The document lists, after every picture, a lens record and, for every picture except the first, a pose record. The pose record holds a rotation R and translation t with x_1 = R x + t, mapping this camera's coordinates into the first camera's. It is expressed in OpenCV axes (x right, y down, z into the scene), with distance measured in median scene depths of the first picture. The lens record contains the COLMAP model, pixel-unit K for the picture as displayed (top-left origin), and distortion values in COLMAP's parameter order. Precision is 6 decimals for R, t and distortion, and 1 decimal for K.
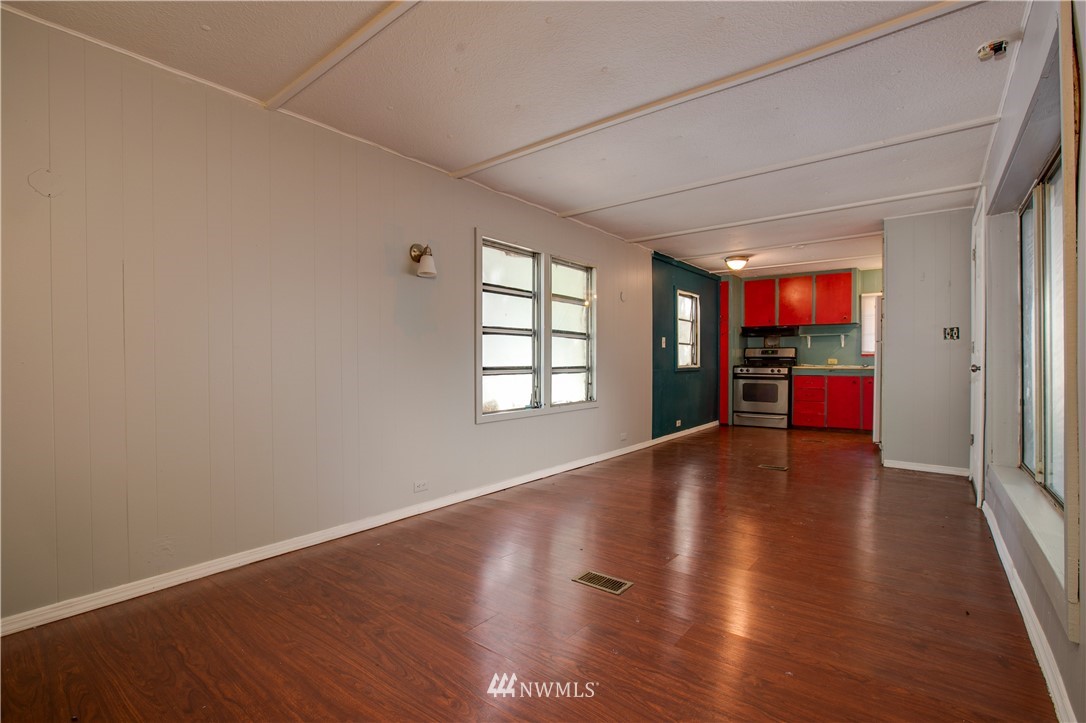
lens RADIAL K [[500.4, 0, 540.3], [0, 500.4, 359.0], [0, 0, 1]] dist [-0.016826, 0.000476]
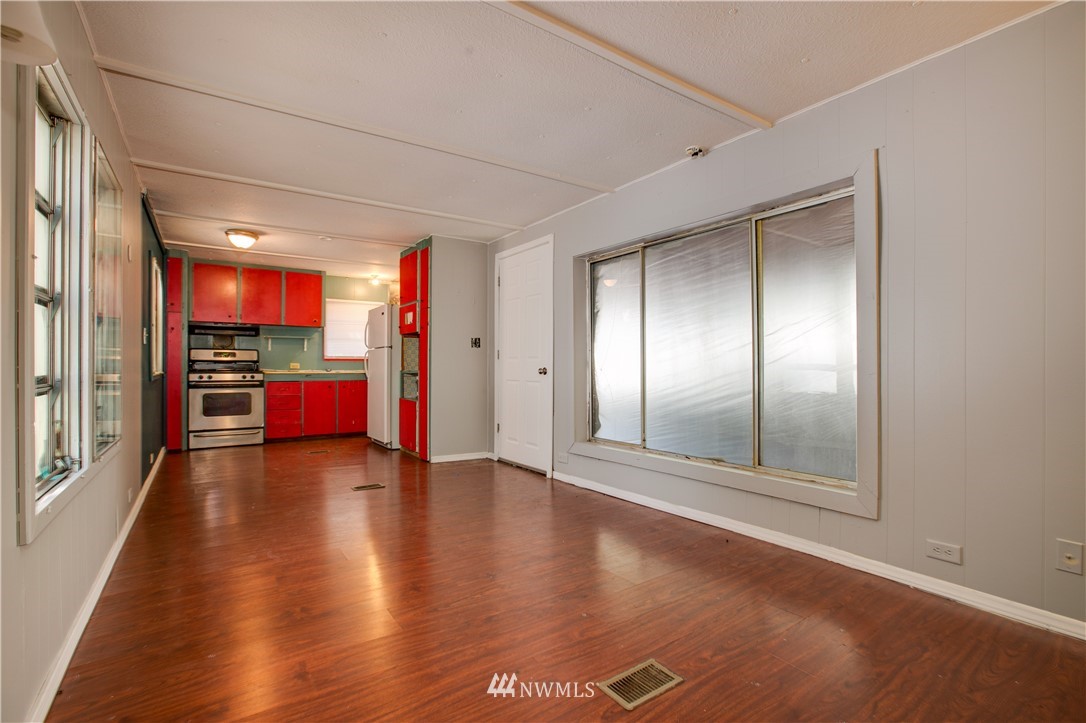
lens RADIAL K [[500.4, 0, 540.2], [0, 500.4, 367.3], [0, 0, 1]] dist [-0.016826, 0.000476]
pose [[0.311541, -0.002833, 0.950228, -0.171852], [-0.003879, 0.999983, 0.004253, 0.001897], [-0.950225, -0.005010, 0.311525, 0.275599]]
